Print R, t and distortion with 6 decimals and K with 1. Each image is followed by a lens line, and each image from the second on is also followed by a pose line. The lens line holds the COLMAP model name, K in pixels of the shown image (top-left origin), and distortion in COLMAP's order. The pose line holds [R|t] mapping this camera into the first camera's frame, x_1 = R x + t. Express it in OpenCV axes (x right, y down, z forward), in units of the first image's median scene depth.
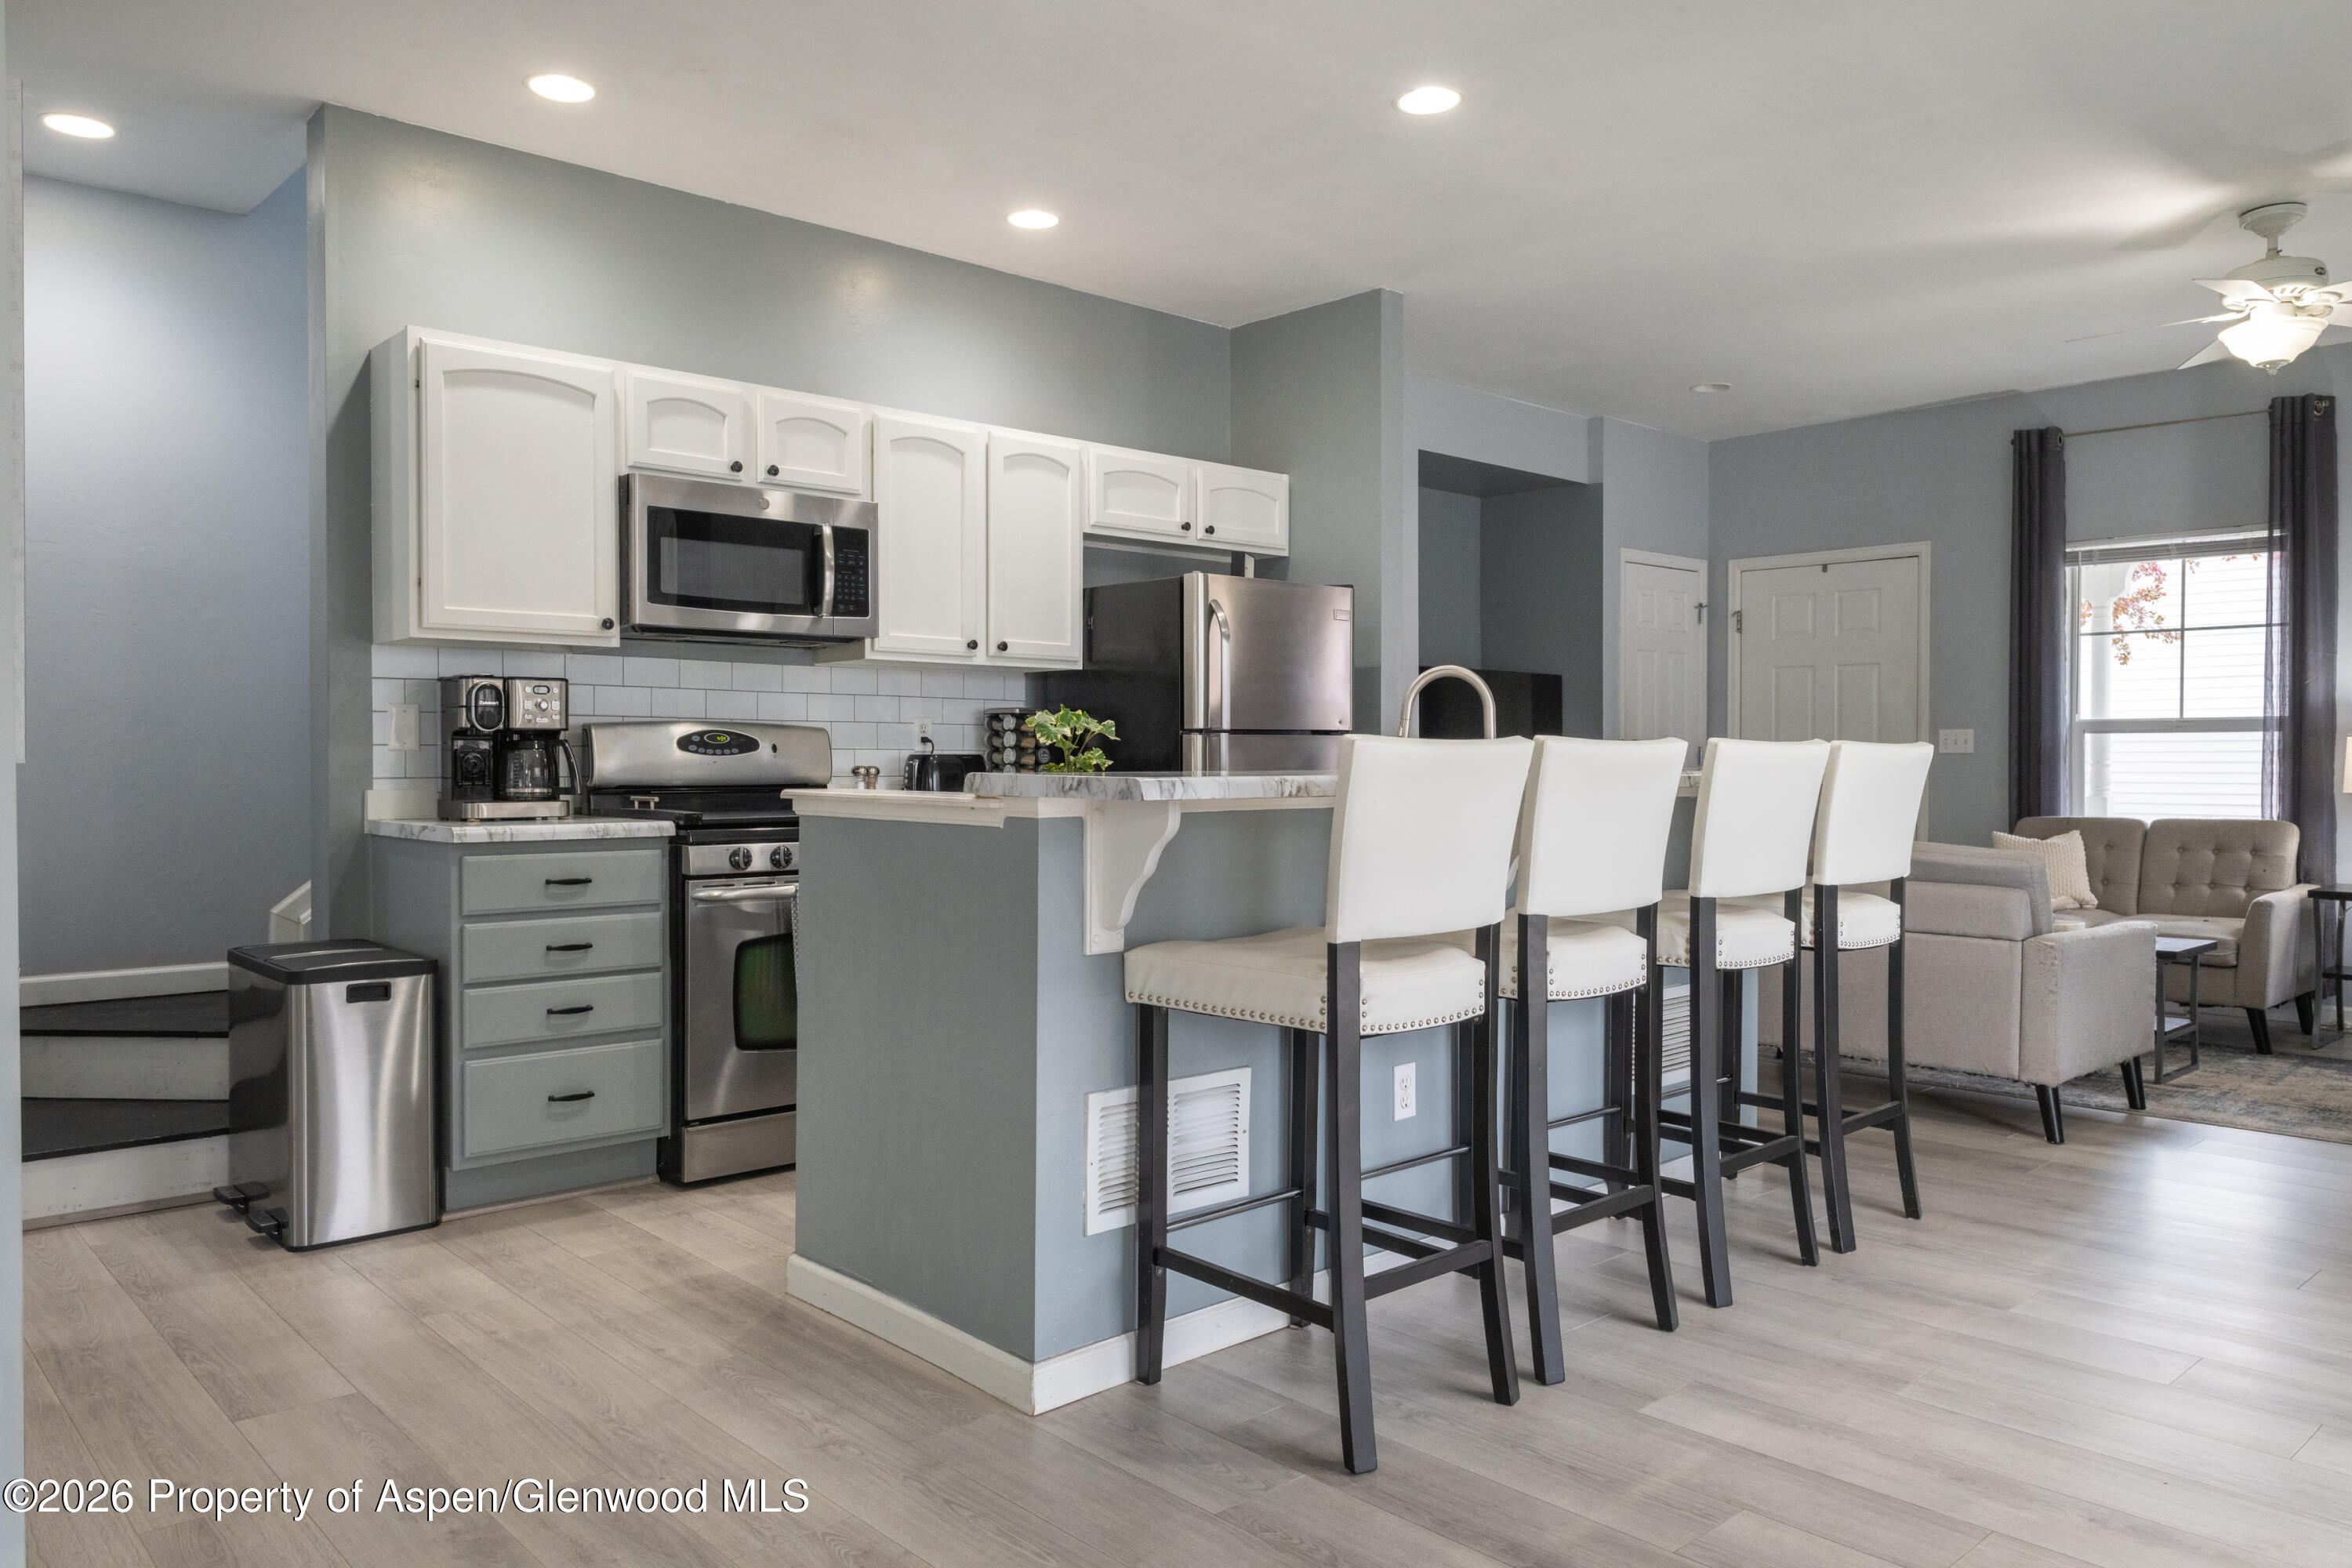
lens RADIAL K [[1637.6, 0, 1170.3], [0, 1637.6, 784.0], [0, 0, 1]] dist [0.005846, -0.009435]
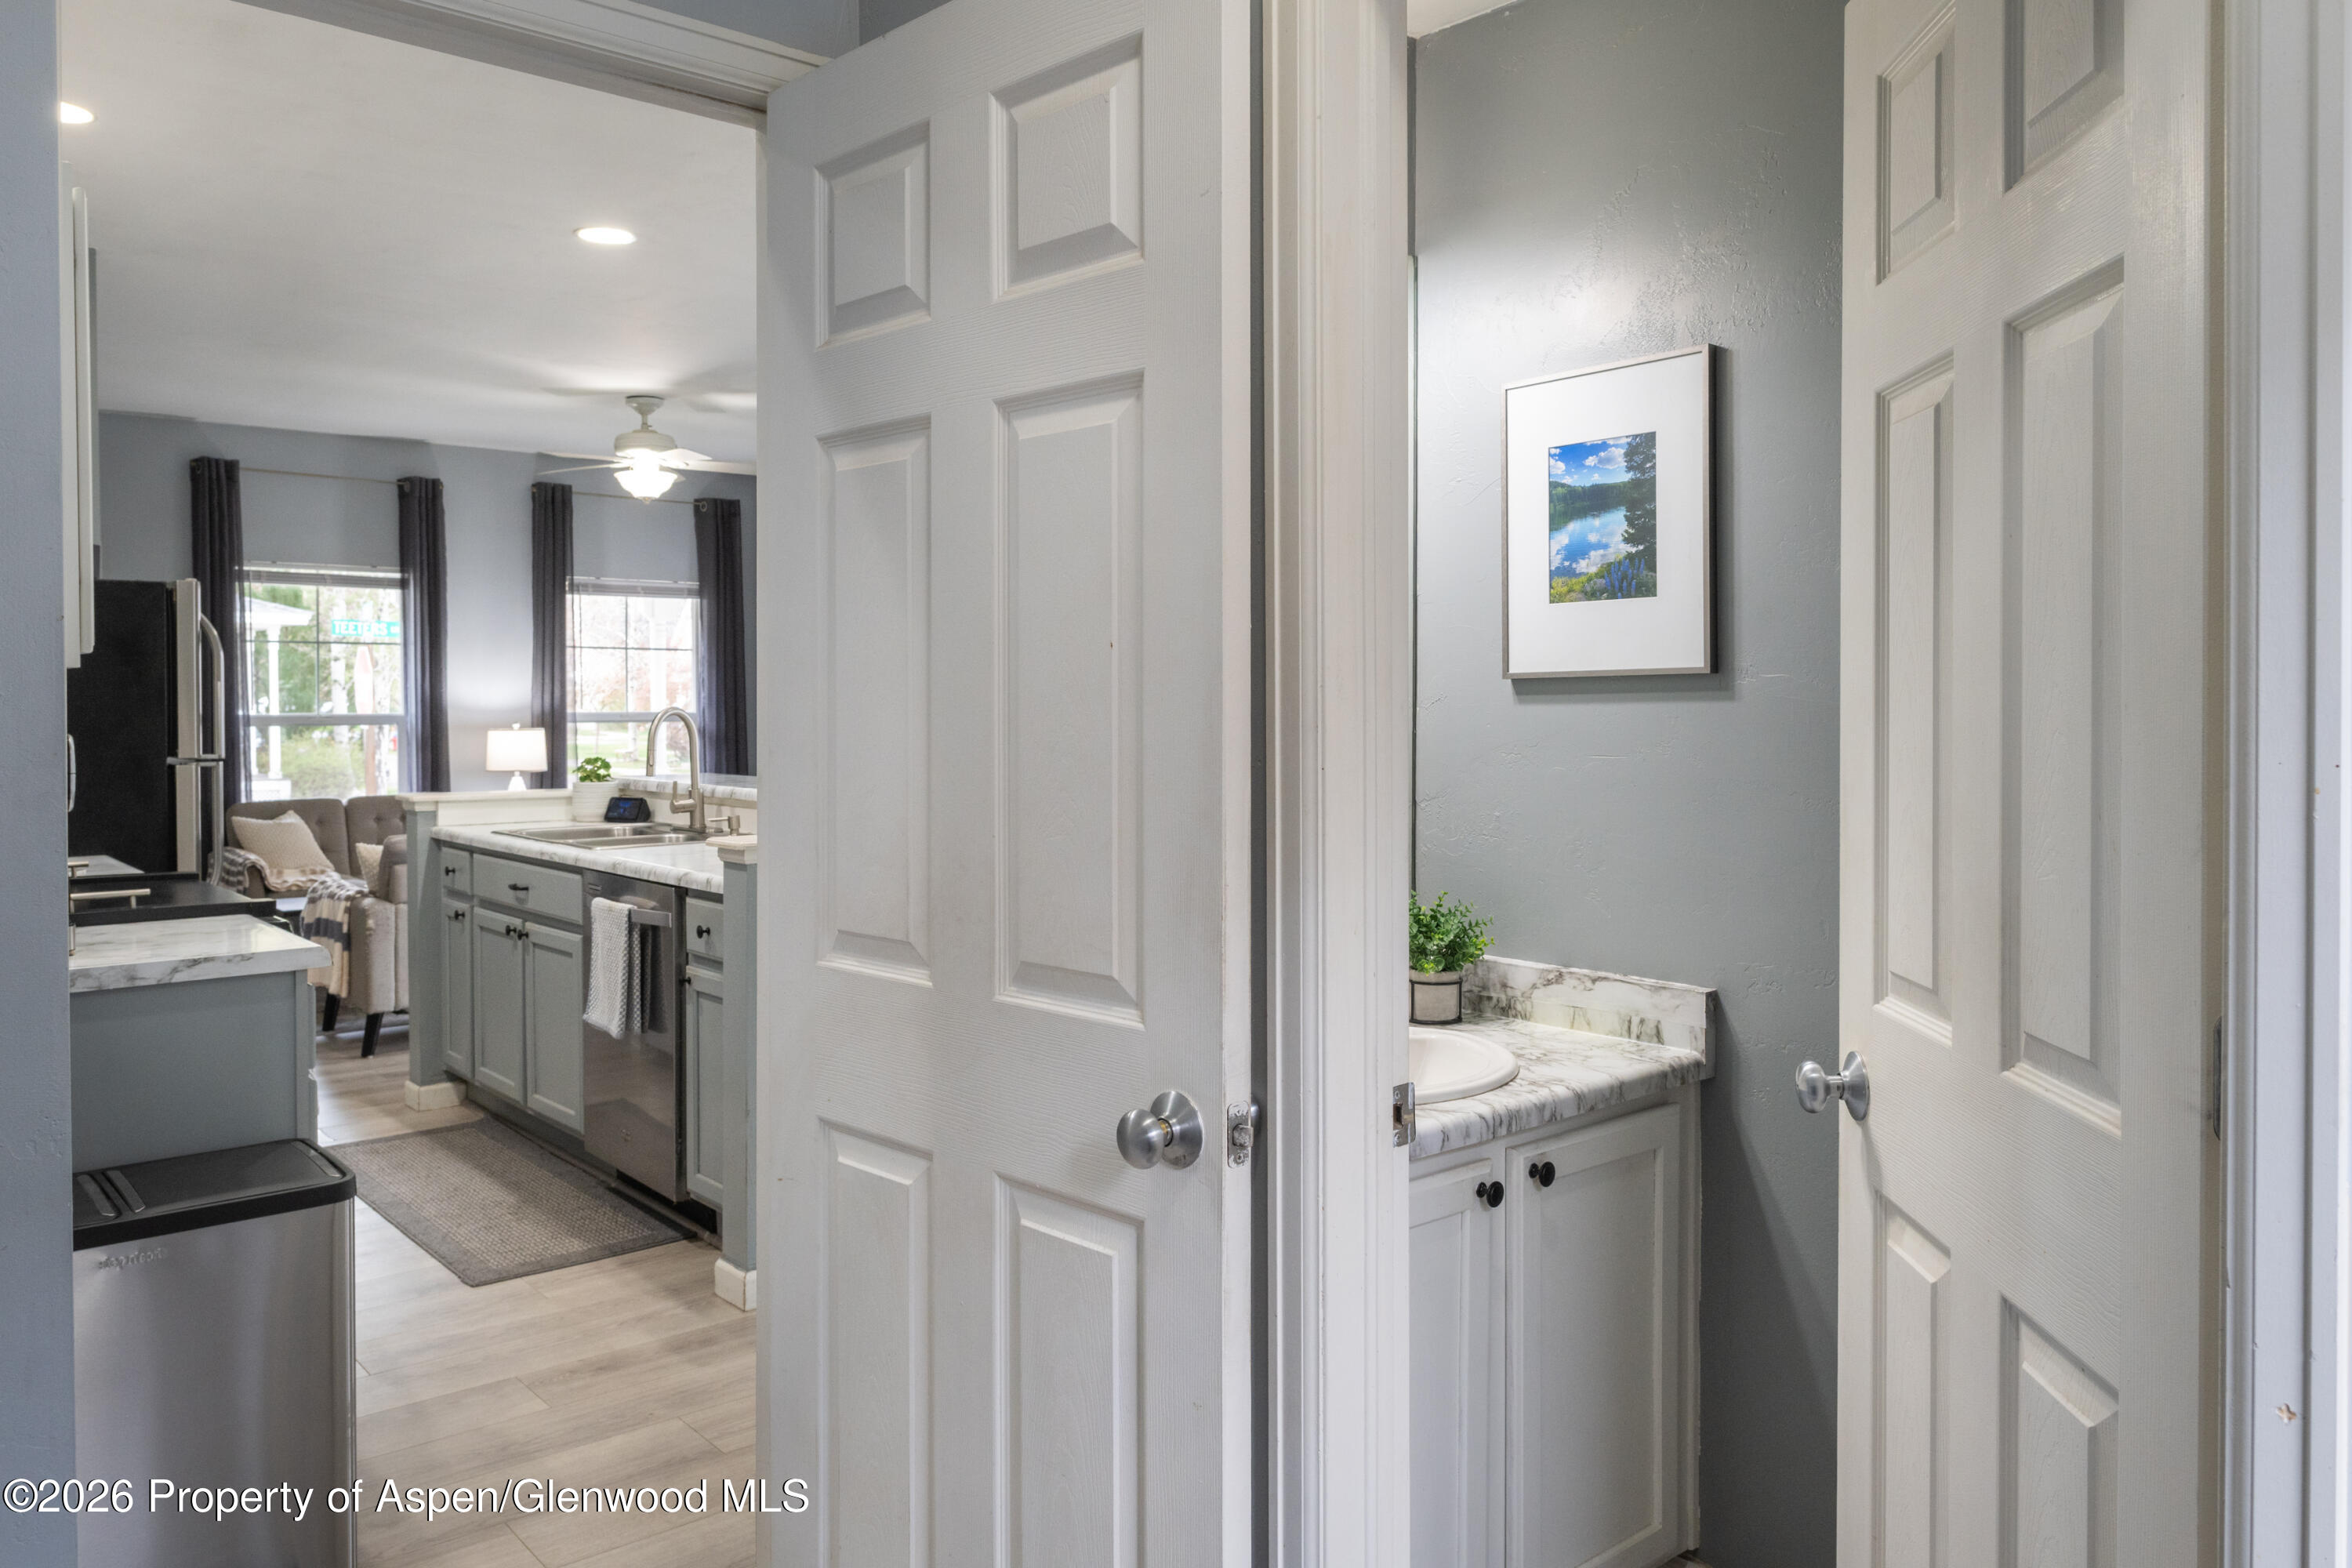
lens RADIAL K [[1637.6, 0, 1191.1], [0, 1637.6, 721.6], [0, 0, 1]] dist [0.005846, -0.009435]
pose [[0.022792, -0.014883, 0.999629, -0.913582], [0.020347, 0.999689, 0.014420, -0.059503], [-0.999533, 0.020010, 0.023088, 0.478542]]
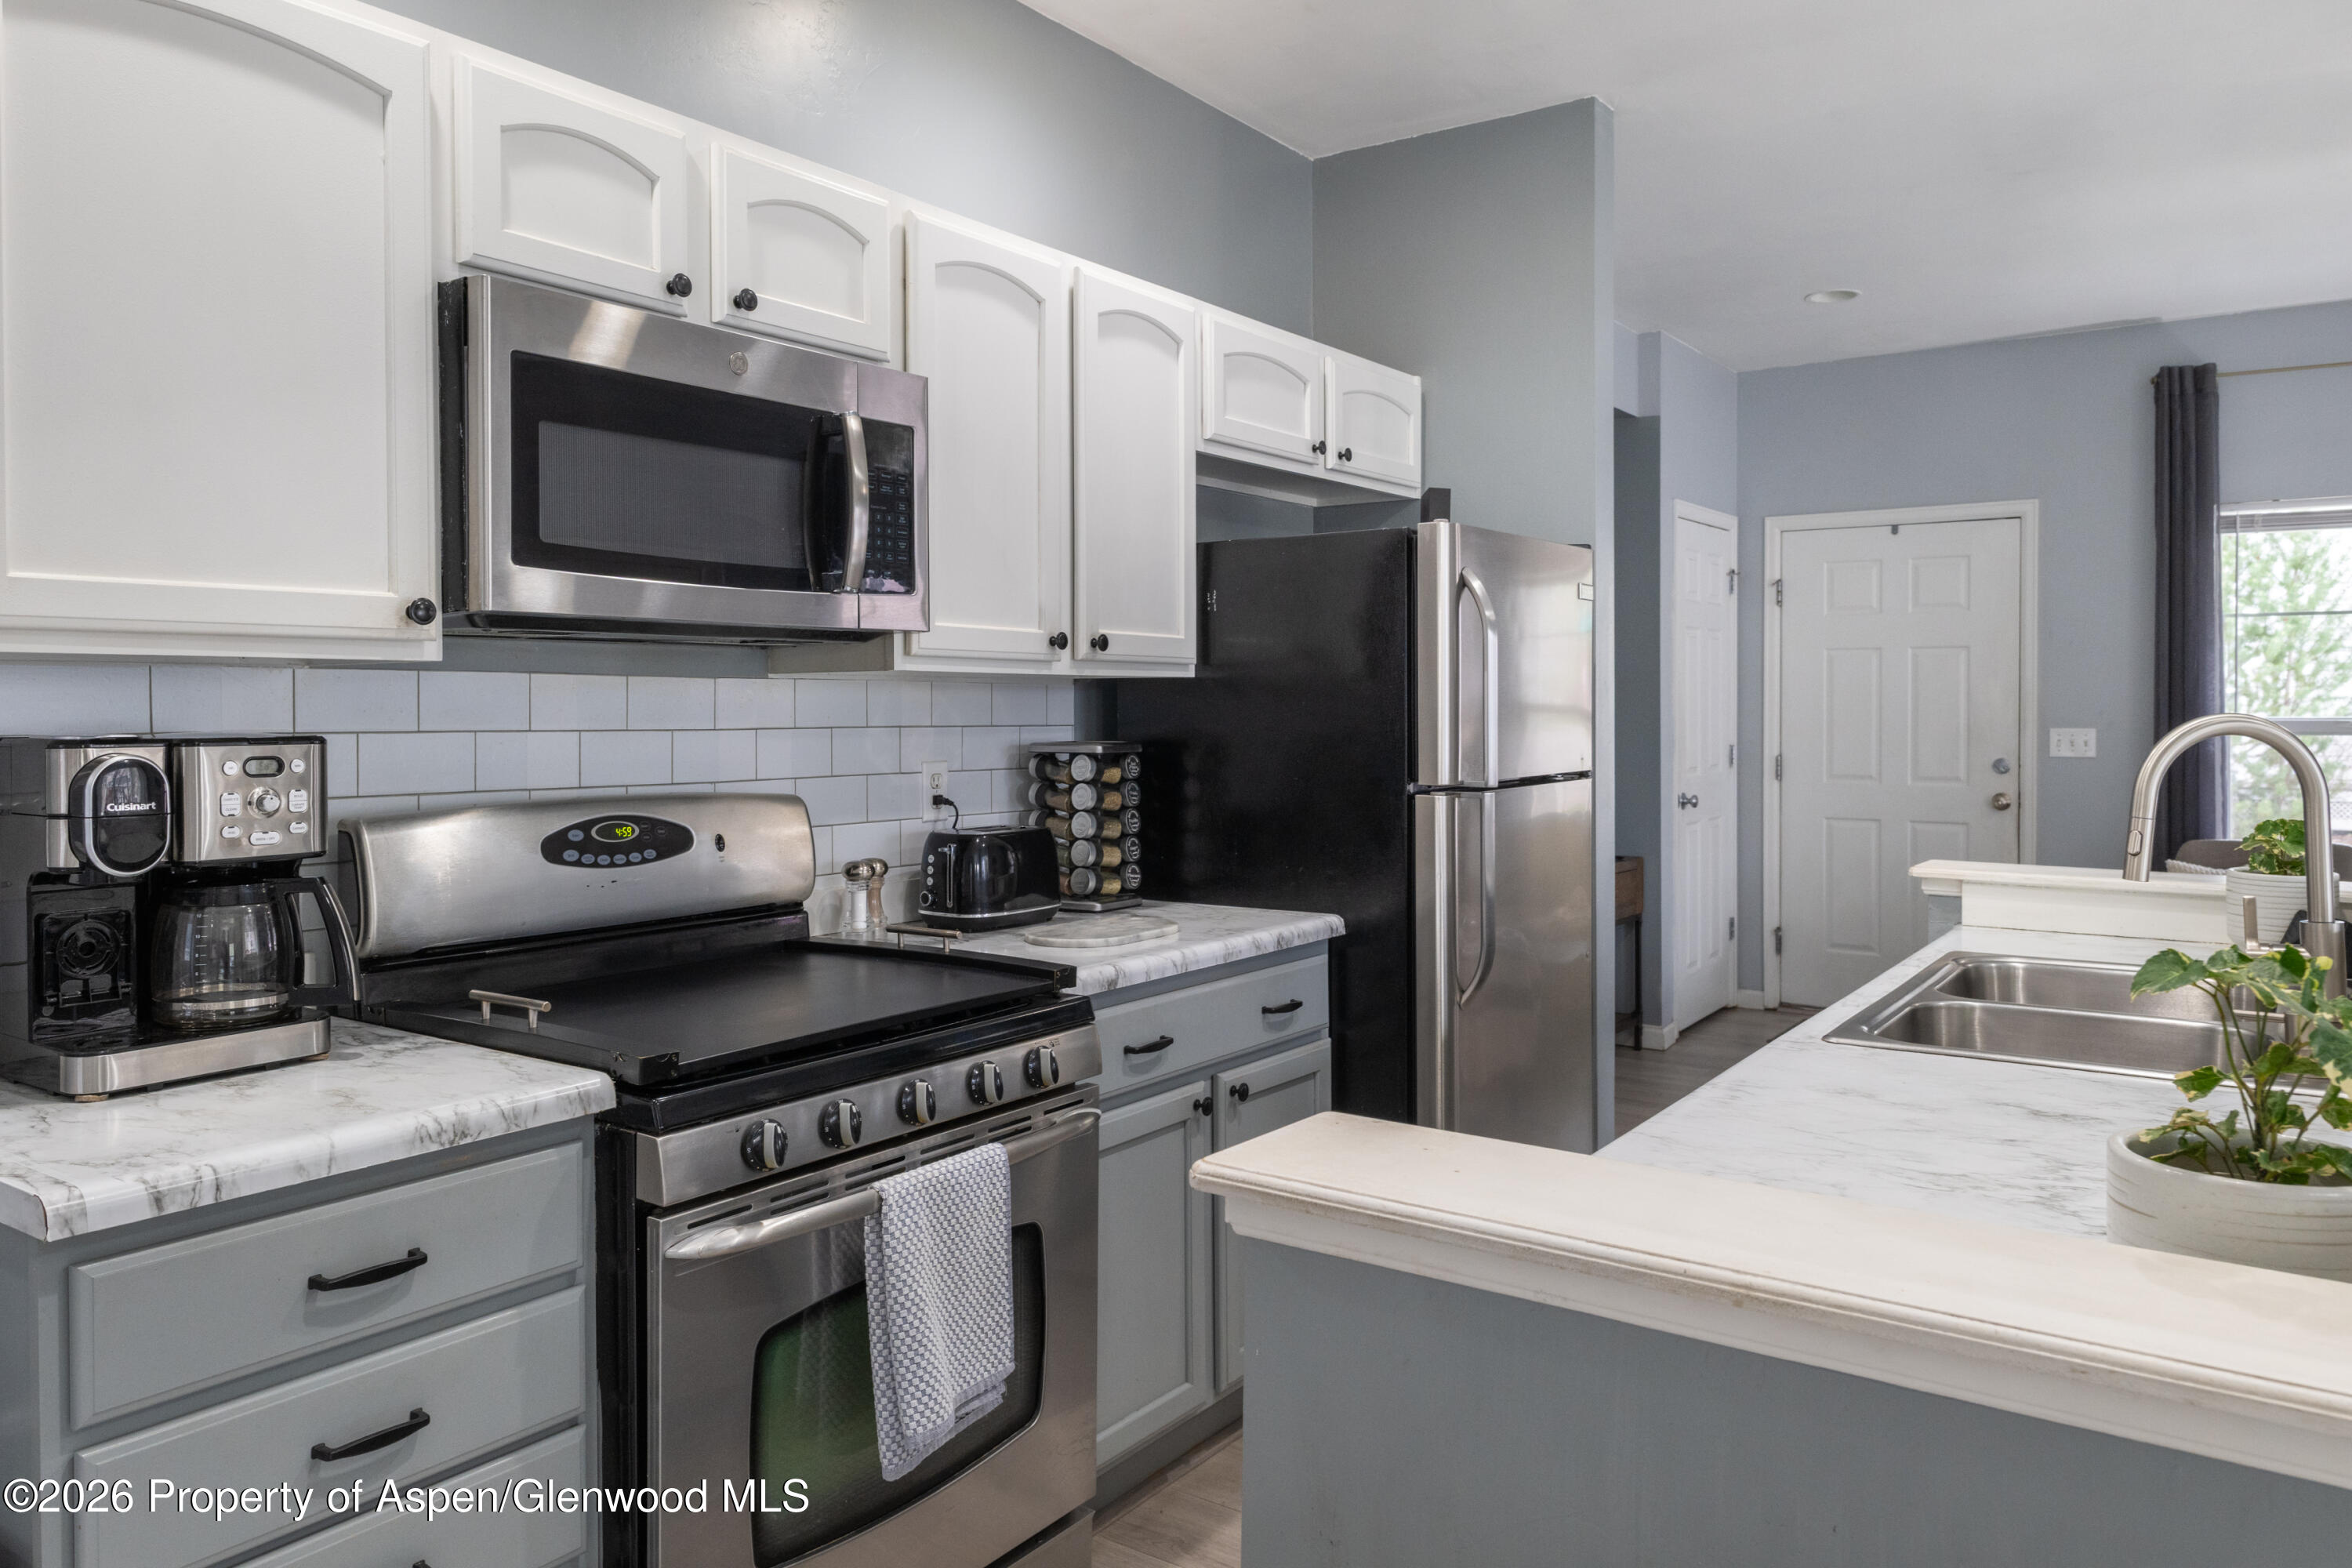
lens RADIAL K [[1637.6, 0, 1188.4], [0, 1637.6, 724.6], [0, 0, 1]] dist [0.005846, -0.009435]
pose [[0.976233, -0.006386, 0.216630, -0.216465], [0.007343, 0.999967, -0.003615, -0.058479], [-0.216599, 0.005120, 0.976247, 0.476906]]
